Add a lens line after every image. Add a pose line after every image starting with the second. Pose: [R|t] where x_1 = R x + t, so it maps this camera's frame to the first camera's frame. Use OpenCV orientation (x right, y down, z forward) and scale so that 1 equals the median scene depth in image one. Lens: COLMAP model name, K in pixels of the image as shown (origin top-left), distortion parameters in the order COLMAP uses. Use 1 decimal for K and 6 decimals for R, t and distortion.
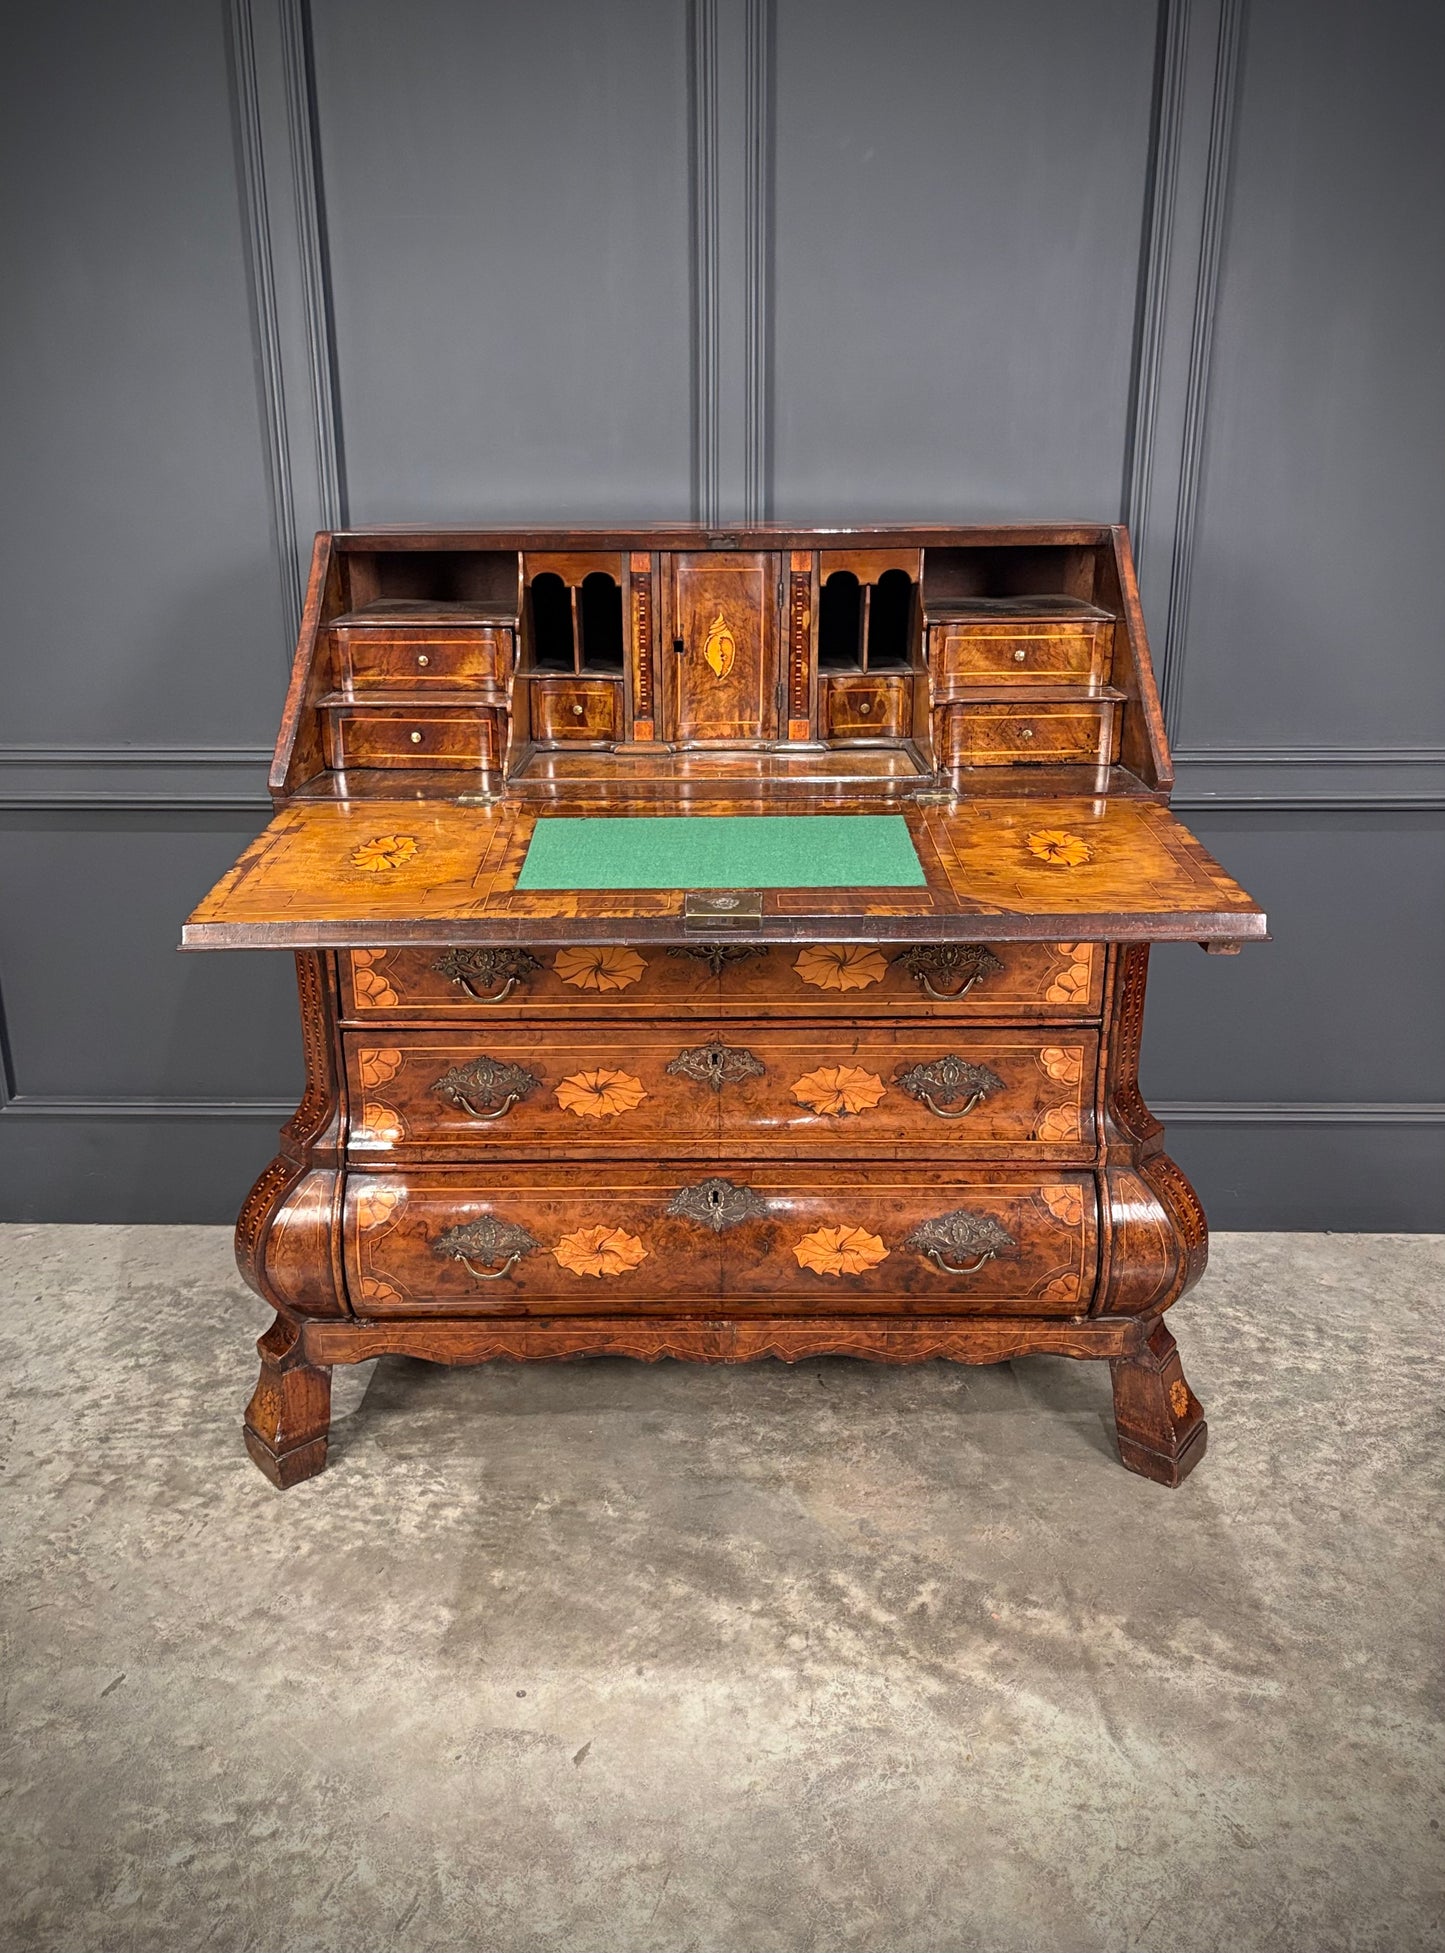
lens RADIAL K [[1546.4, 0, 711.9], [0, 1546.4, 960.1], [0, 0, 1]] dist [0.107245, -0.174567]
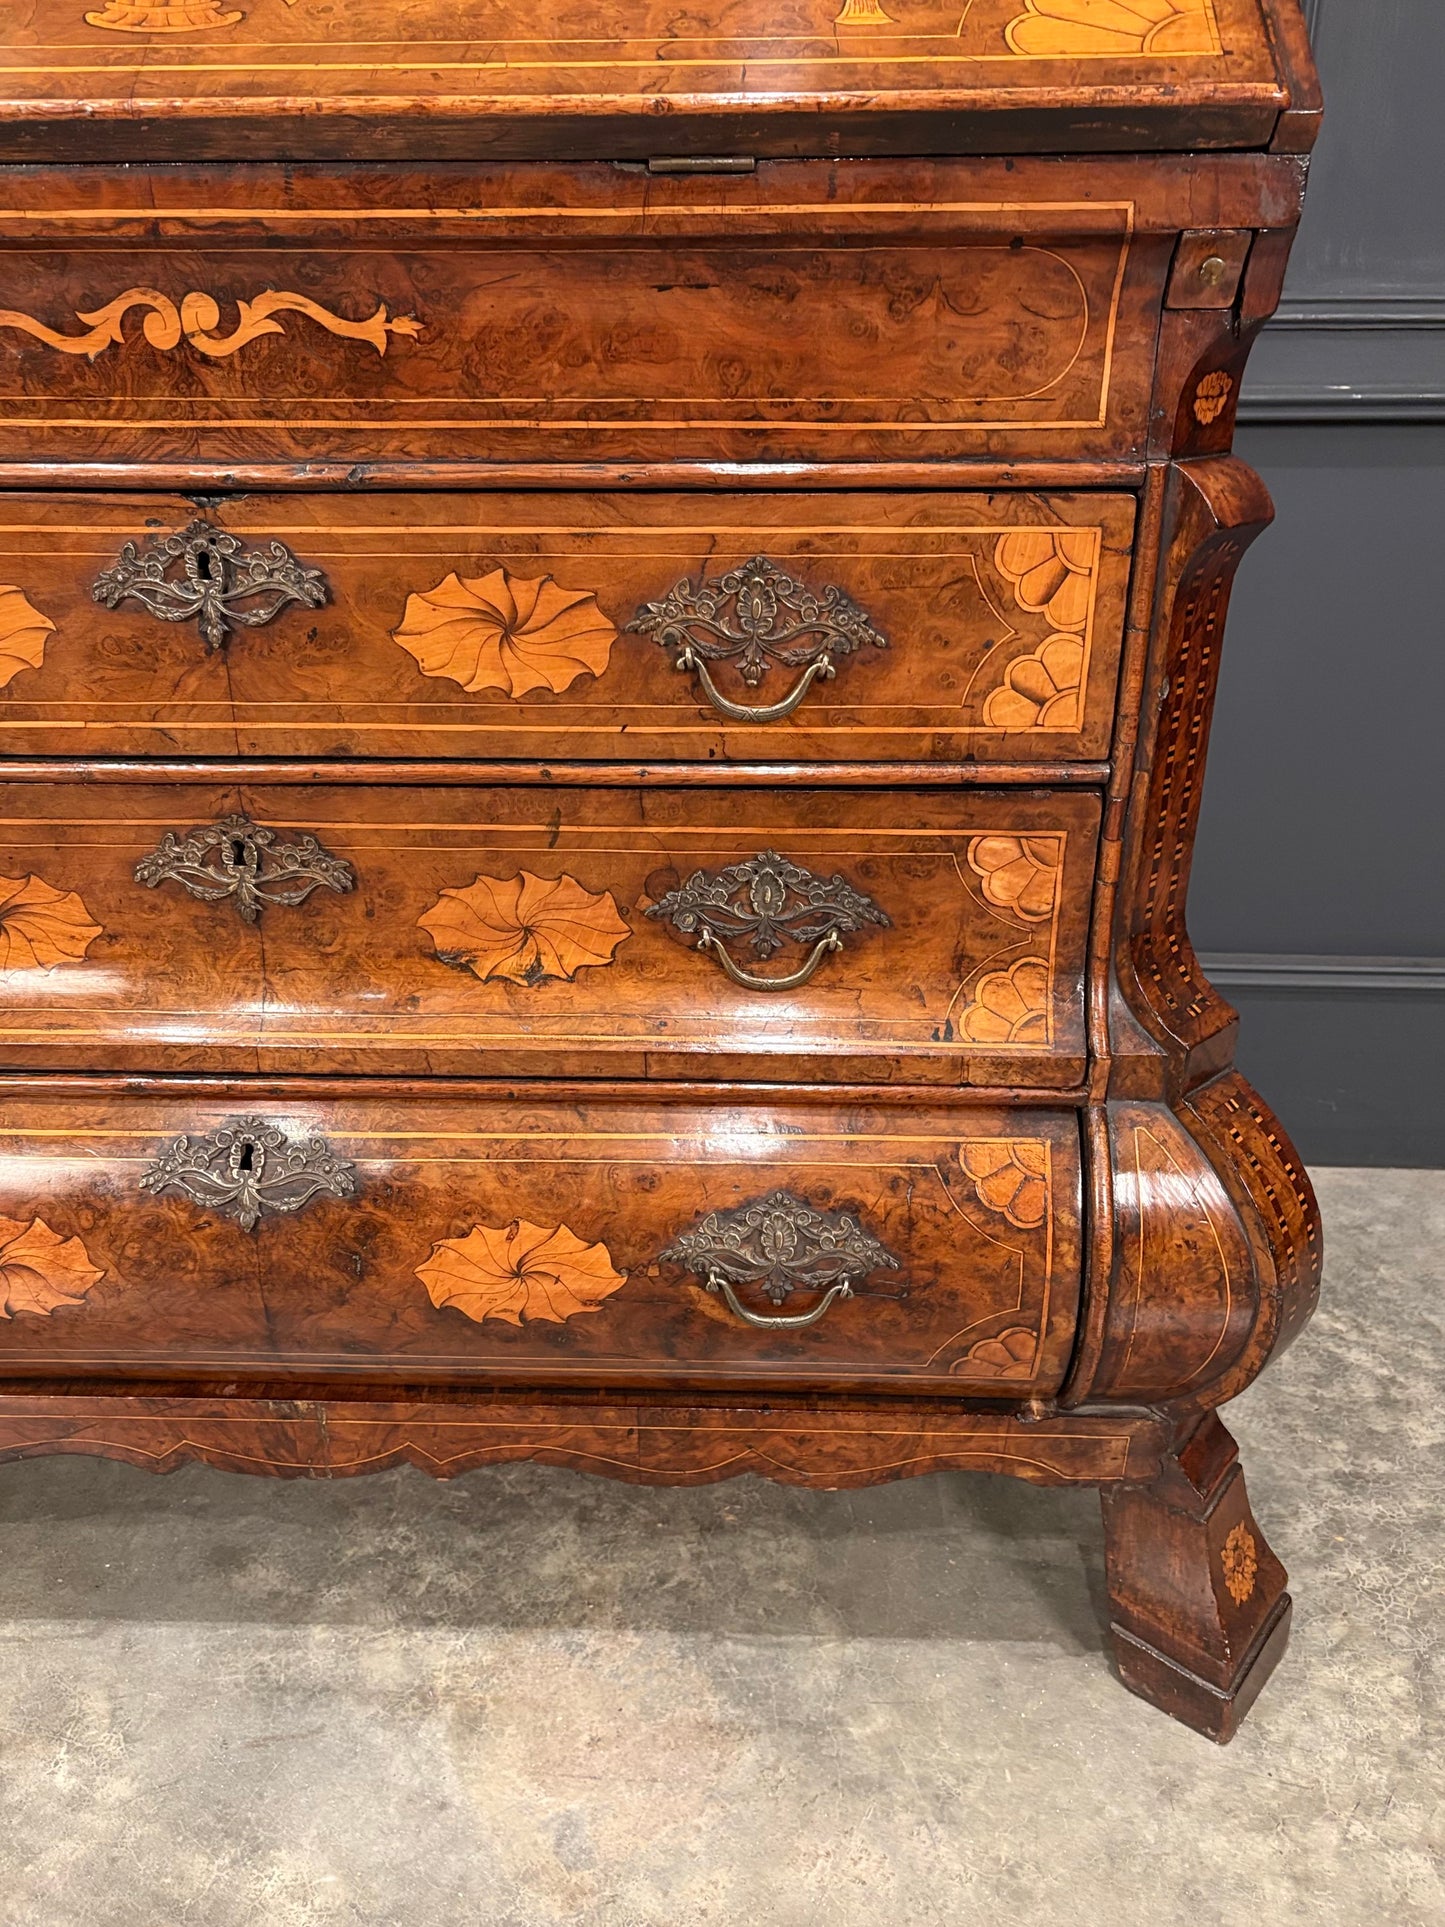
lens RADIAL K [[1525.0, 0, 722.5], [0, 1525.0, 963.5], [0, 0, 1]] dist [0.043228, -0.040302]
pose [[0.999705, 0.014423, -0.019554, 0.149097], [-0.012253, 0.994193, 0.106911, 0.046701], [0.020983, -0.106640, 0.994076, 0.558302]]
